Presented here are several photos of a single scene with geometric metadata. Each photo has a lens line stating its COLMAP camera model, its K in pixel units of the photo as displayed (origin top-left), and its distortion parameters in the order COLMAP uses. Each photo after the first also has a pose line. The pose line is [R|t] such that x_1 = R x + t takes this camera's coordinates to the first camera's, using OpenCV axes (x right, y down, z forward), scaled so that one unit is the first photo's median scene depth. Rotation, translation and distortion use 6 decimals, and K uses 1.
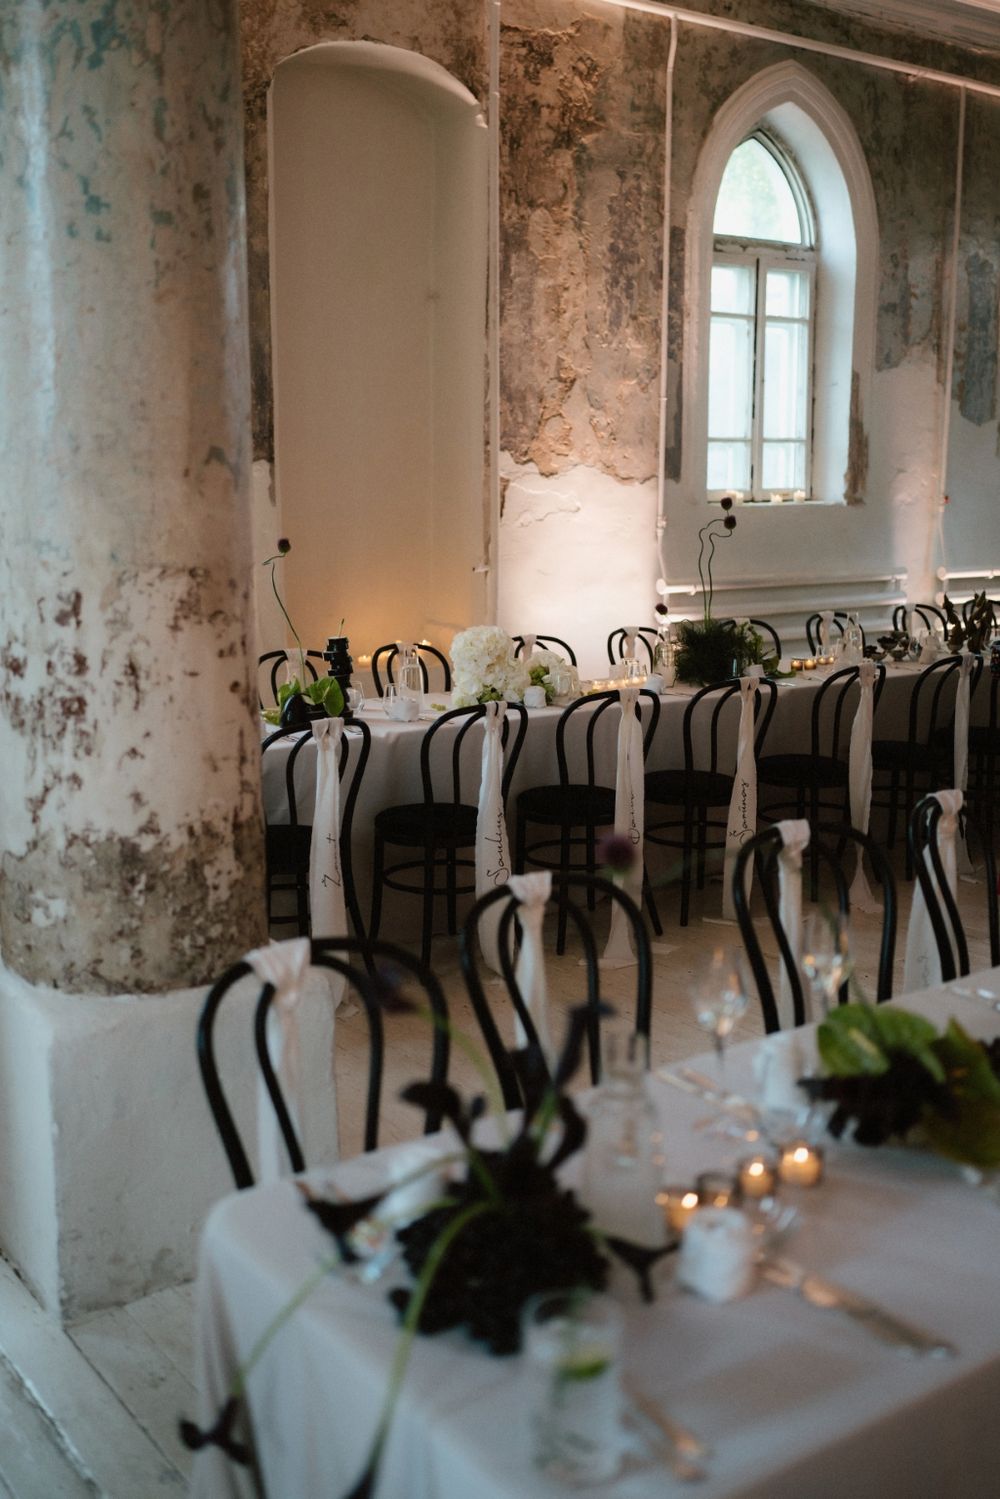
lens RADIAL K [[1448.2, 0, 499.4], [0, 1448.2, 748.2], [0, 0, 1]] dist [0.061523, 0.000000]
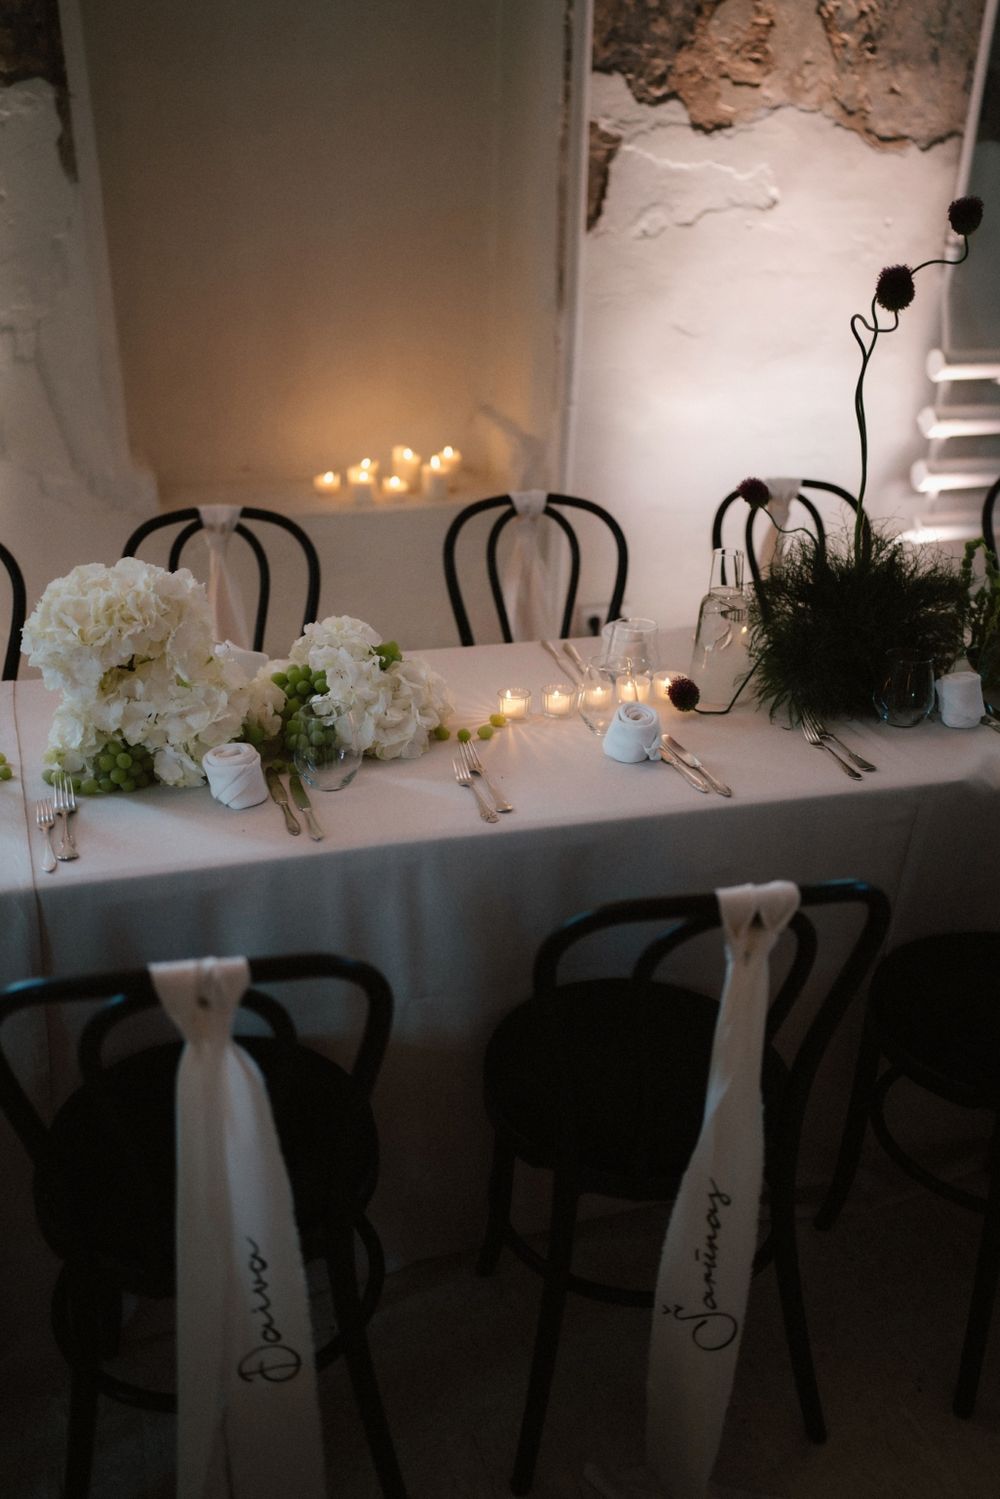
lens RADIAL K [[1448.2, 0, 500.8], [0, 1448.2, 752.1], [0, 0, 1]] dist [0.061523, 0.000000]
pose [[0.958054, -0.073085, 0.277112, -0.188788], [0.022838, 0.983331, 0.180384, -0.072171], [-0.285676, -0.166489, 0.943754, 0.519507]]
